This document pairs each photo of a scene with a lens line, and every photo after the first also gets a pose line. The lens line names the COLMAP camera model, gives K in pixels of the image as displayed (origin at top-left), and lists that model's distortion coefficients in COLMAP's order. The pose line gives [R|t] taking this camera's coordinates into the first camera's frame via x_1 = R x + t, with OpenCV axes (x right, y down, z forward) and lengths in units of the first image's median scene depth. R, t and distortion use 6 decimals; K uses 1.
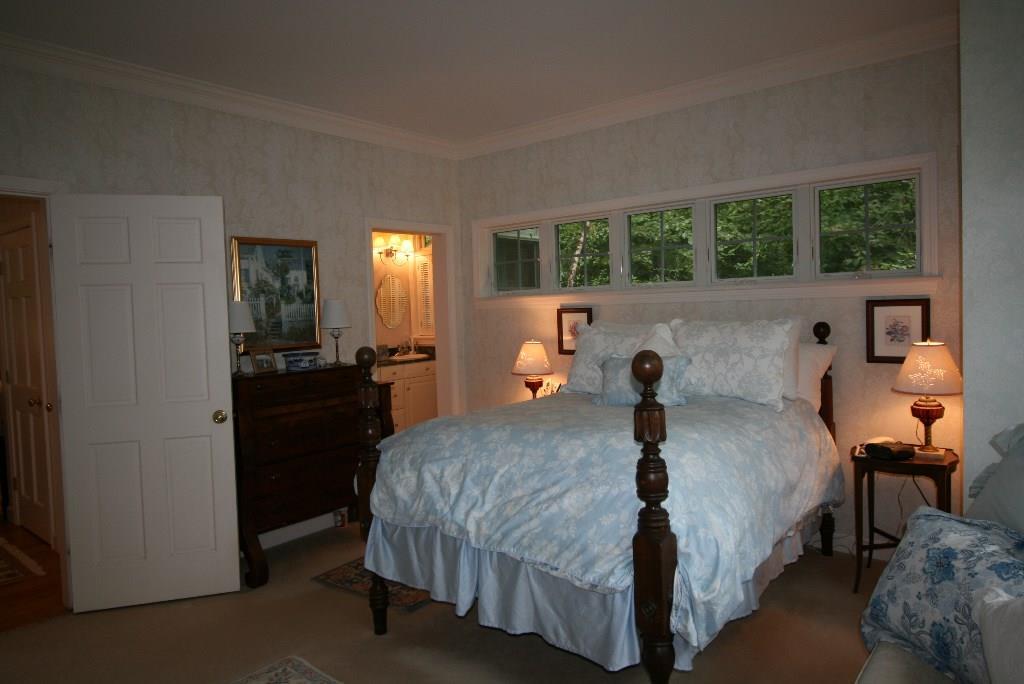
lens RADIAL K [[646.8, 0, 510.0], [0, 646.8, 338.6], [0, 0, 1]] dist [0.001944, 0.000179]
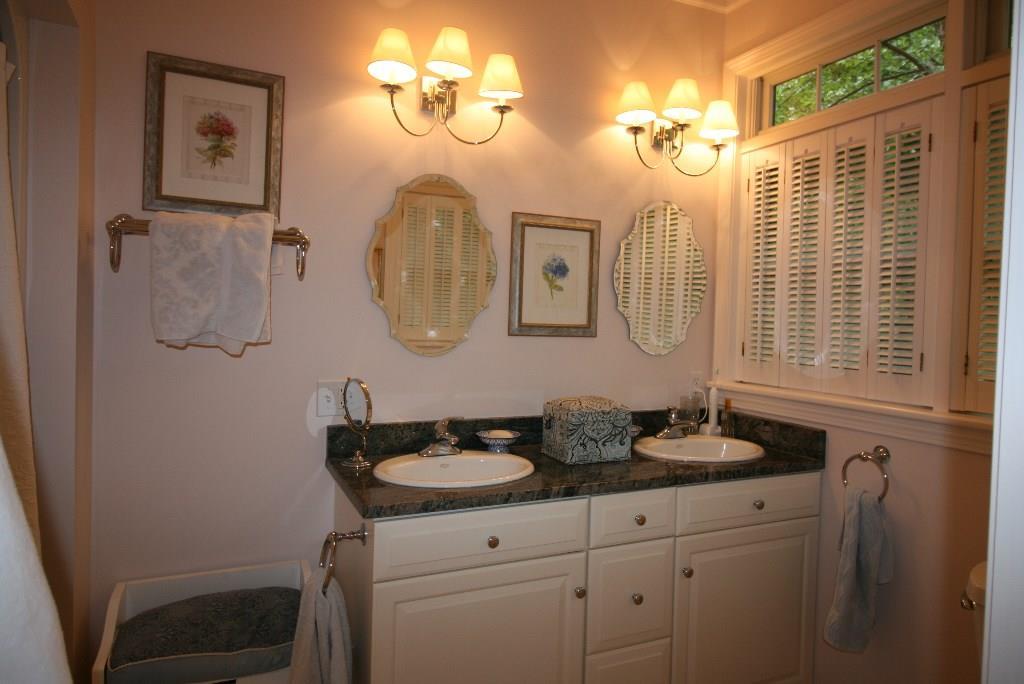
lens RADIAL K [[646.8, 0, 511.4], [0, 646.8, 341.0], [0, 0, 1]] dist [0.001944, 0.000179]
pose [[0.897957, 0.066177, -0.435078, -0.100437], [-0.079023, 0.996807, -0.011477, -0.013118], [0.432929, 0.044687, 0.900320, 0.647331]]
